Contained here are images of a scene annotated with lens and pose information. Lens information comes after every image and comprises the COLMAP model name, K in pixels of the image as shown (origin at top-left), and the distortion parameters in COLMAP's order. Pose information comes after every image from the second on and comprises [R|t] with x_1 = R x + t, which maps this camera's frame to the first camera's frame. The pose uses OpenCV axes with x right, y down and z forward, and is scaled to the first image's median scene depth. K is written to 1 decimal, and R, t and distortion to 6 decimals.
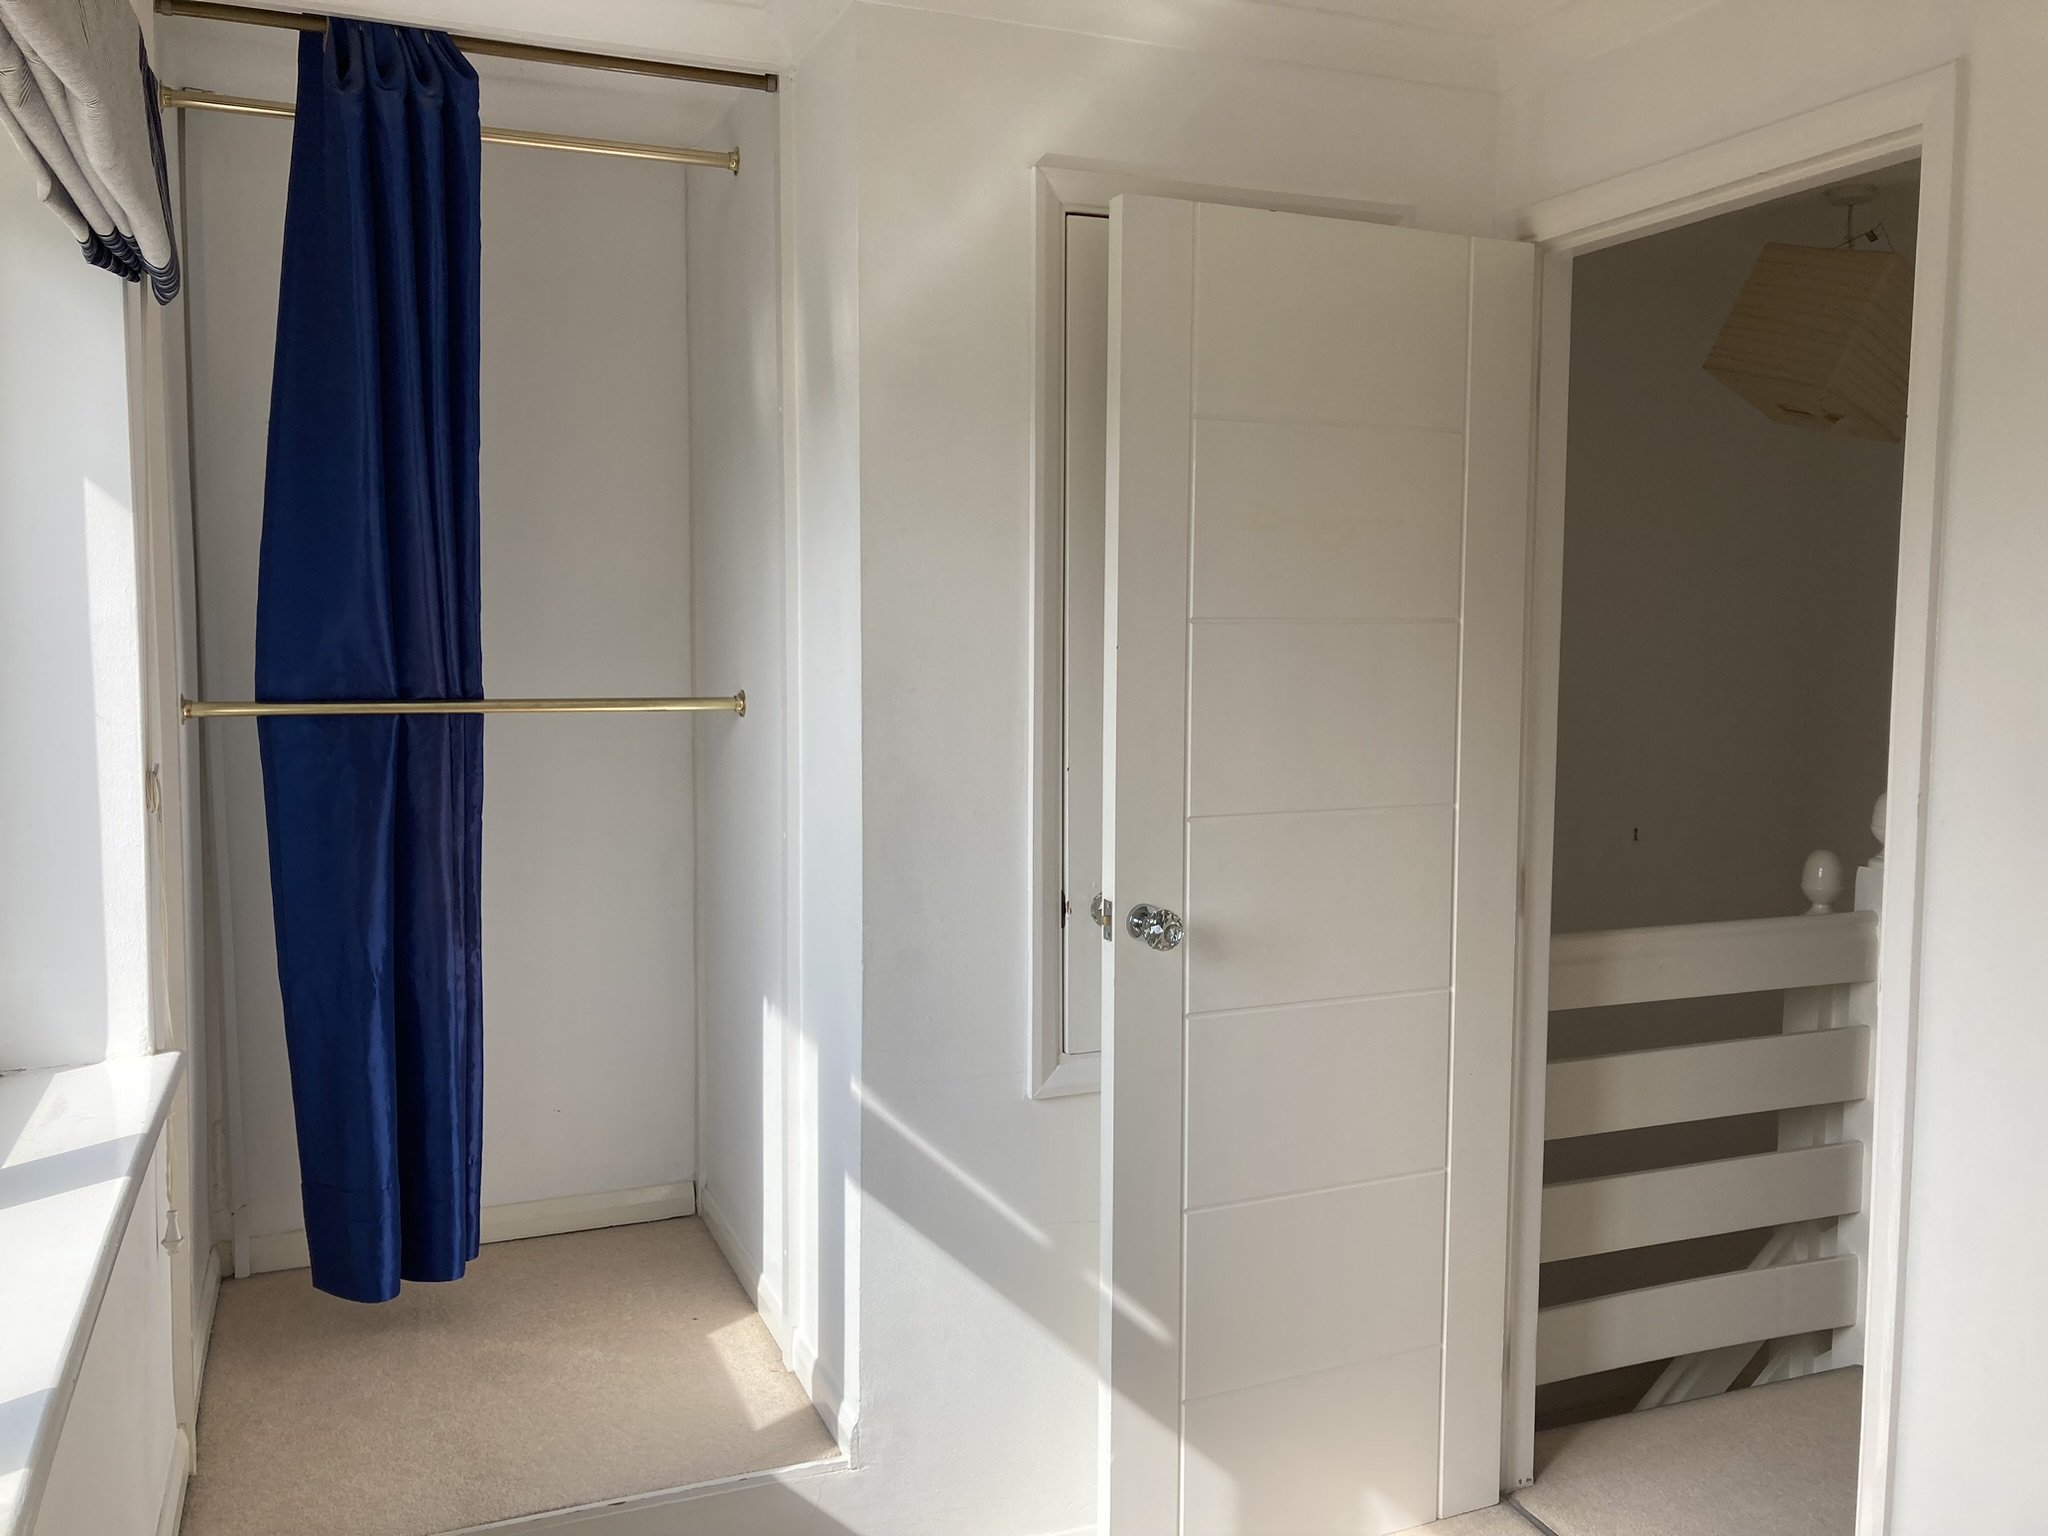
lens RADIAL K [[1679.3, 0, 1013.4], [0, 1679.3, 752.1], [0, 0, 1]] dist [0.053080, -0.080882]
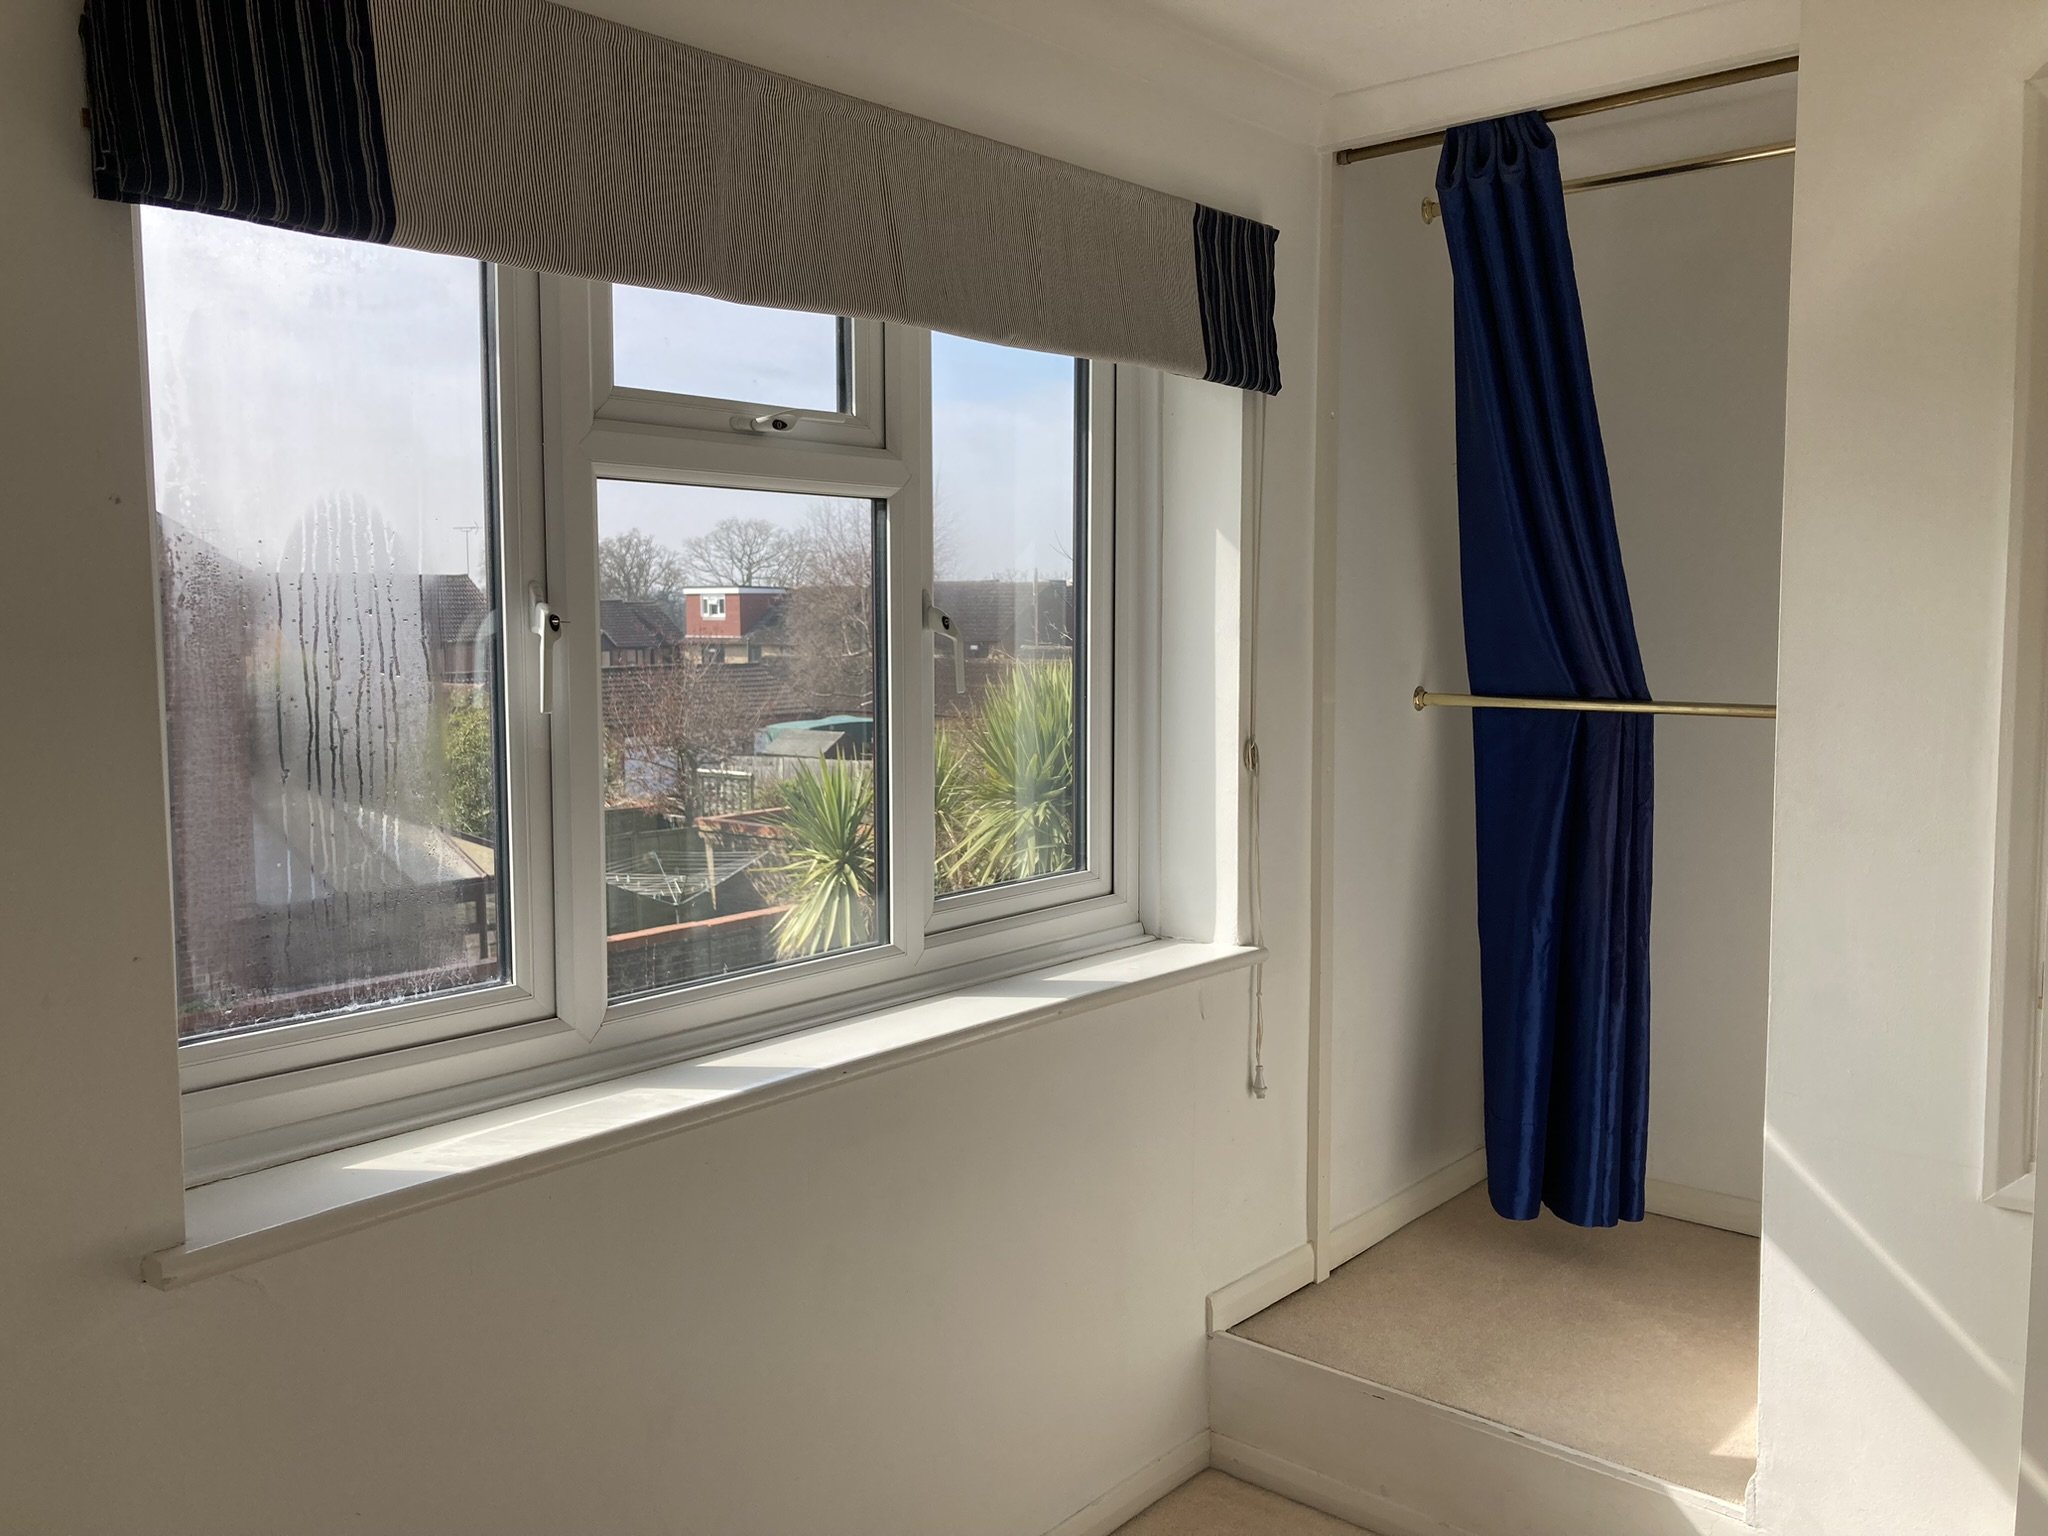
lens RADIAL K [[1679.3, 0, 1014.1], [0, 1679.3, 751.8], [0, 0, 1]] dist [0.053080, -0.080882]
pose [[0.434131, 0.065522, -0.898464, 0.522238], [-0.063543, 0.997094, 0.042011, -0.019783], [0.898606, 0.038853, 0.437033, 0.192089]]
